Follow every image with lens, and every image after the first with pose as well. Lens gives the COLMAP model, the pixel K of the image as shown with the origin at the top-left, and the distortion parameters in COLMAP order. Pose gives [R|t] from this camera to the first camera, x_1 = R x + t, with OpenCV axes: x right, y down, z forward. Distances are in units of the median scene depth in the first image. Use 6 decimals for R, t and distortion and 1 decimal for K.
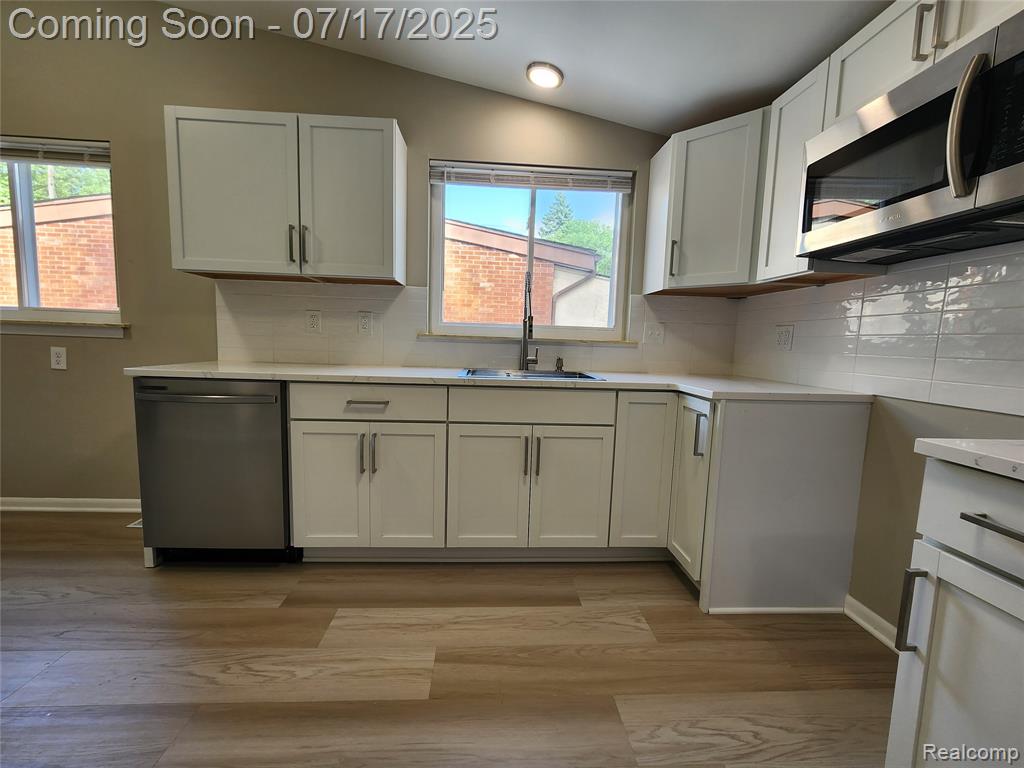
lens RADIAL K [[420.7, 0, 507.6], [0, 420.7, 383.6], [0, 0, 1]] dist [0.001123, -0.000031]
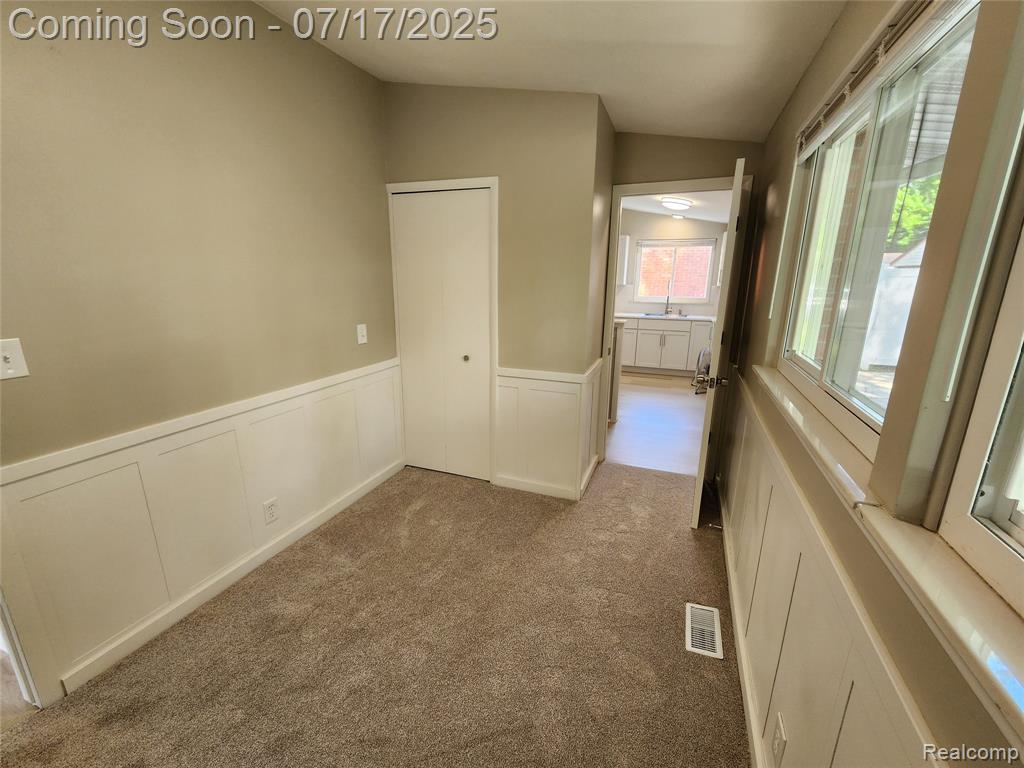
lens RADIAL K [[420.7, 0, 507.6], [0, 420.7, 383.6], [0, 0, 1]] dist [0.001123, -0.000031]
pose [[0.903209, 0.080122, -0.421656, 0.330183], [-0.020514, 0.989357, 0.144054, 0.048549], [0.428710, -0.121461, 0.895240, -2.225315]]
